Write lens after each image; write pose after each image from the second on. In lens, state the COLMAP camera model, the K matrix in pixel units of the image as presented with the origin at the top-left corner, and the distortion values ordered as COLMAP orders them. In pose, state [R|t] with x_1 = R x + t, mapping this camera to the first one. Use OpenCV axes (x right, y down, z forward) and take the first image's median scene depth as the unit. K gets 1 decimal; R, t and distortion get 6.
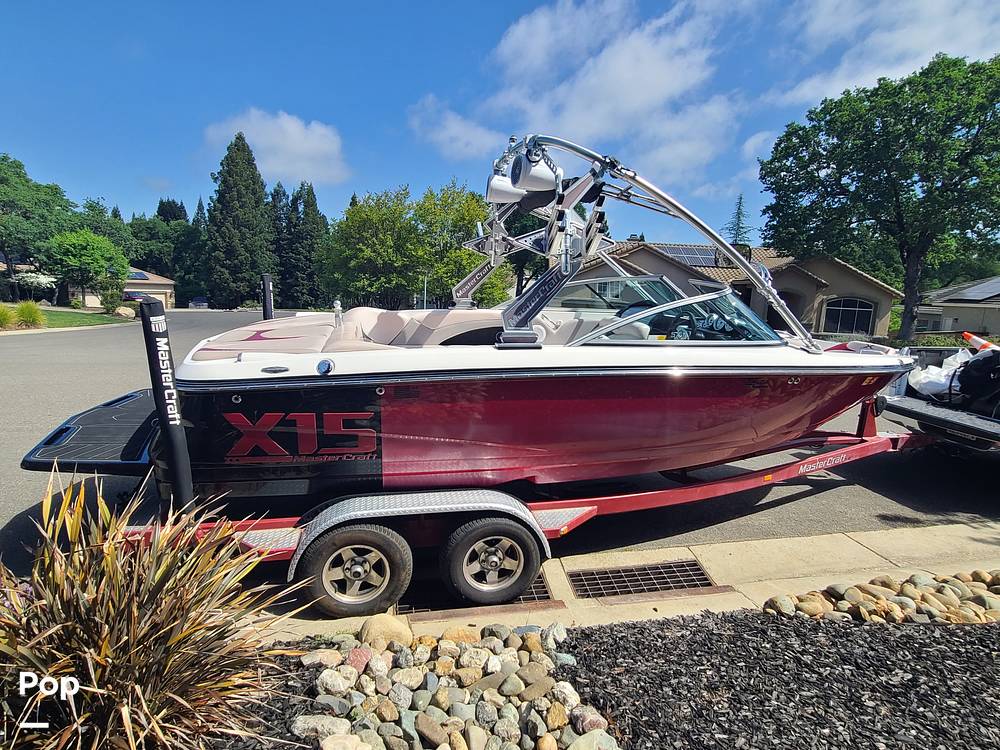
lens RADIAL K [[538.8, 0, 494.1], [0, 538.8, 372.5], [0, 0, 1]] dist [-0.000772, -0.001713]
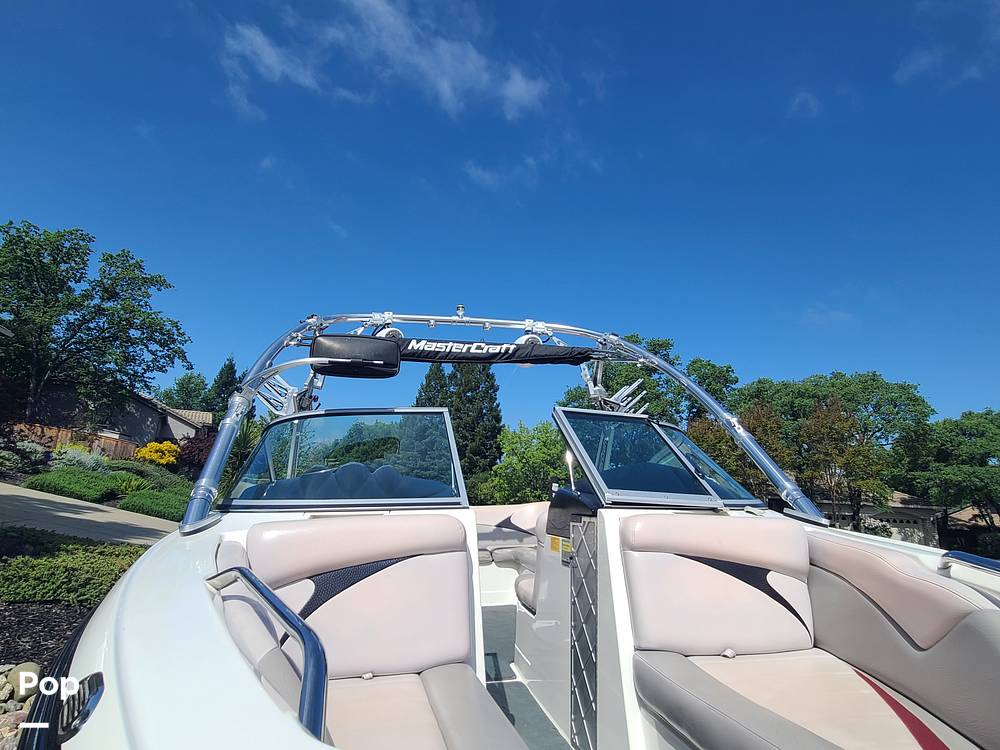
lens RADIAL K [[538.8, 0, 490.1], [0, 538.8, 367.3], [0, 0, 1]] dist [-0.000772, -0.001713]
pose [[-0.018825, -0.276128, -0.960937, 0.158528], [-0.207816, 0.941197, -0.266384, -0.015802], [0.977987, 0.194683, -0.075102, 0.194925]]
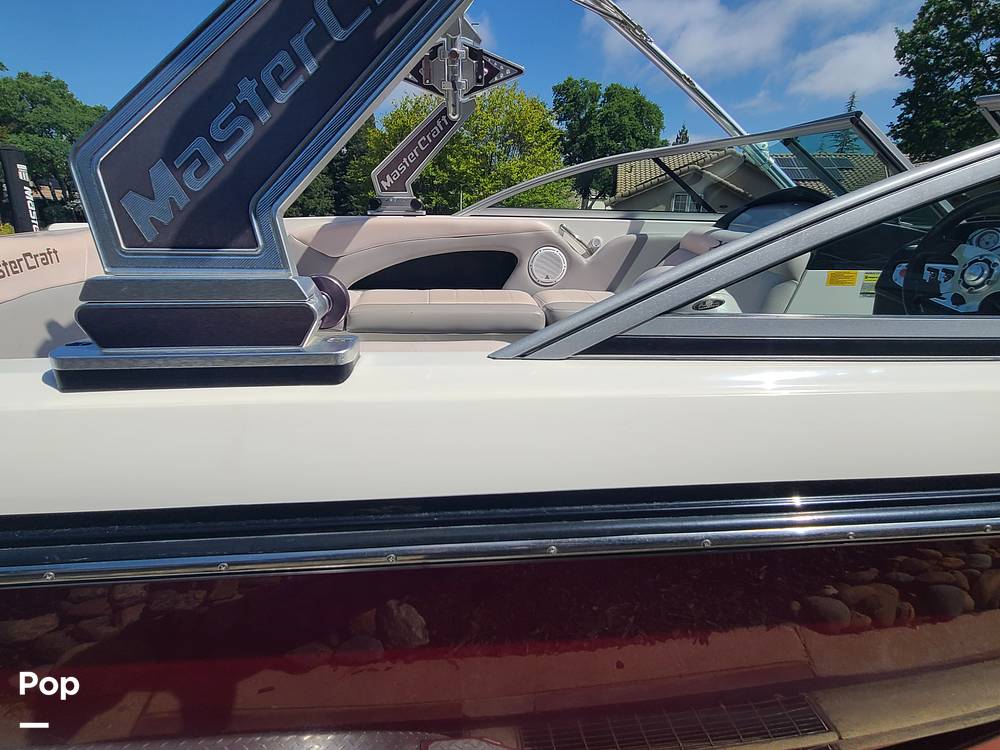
lens RADIAL K [[538.8, 0, 491.8], [0, 538.8, 368.9], [0, 0, 1]] dist [-0.000772, -0.001713]
pose [[0.992261, 0.021514, -0.122293, 0.020900], [-0.005801, 0.991832, 0.127416, -0.009290], [0.124036, -0.125721, 0.984281, 0.114192]]
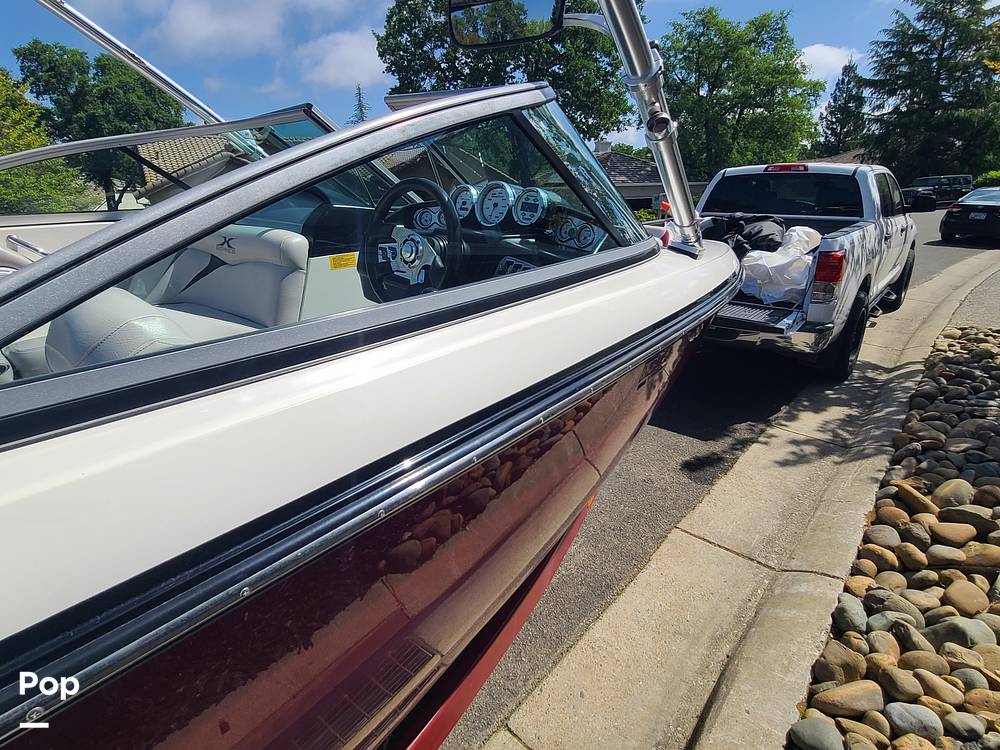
lens RADIAL K [[538.8, 0, 492.8], [0, 538.8, 365.8], [0, 0, 1]] dist [-0.000772, -0.001713]
pose [[0.804824, -0.244283, 0.540911, 0.031468], [0.157049, 0.966538, 0.202828, -0.010313], [-0.572359, -0.078291, 0.816257, 0.115685]]
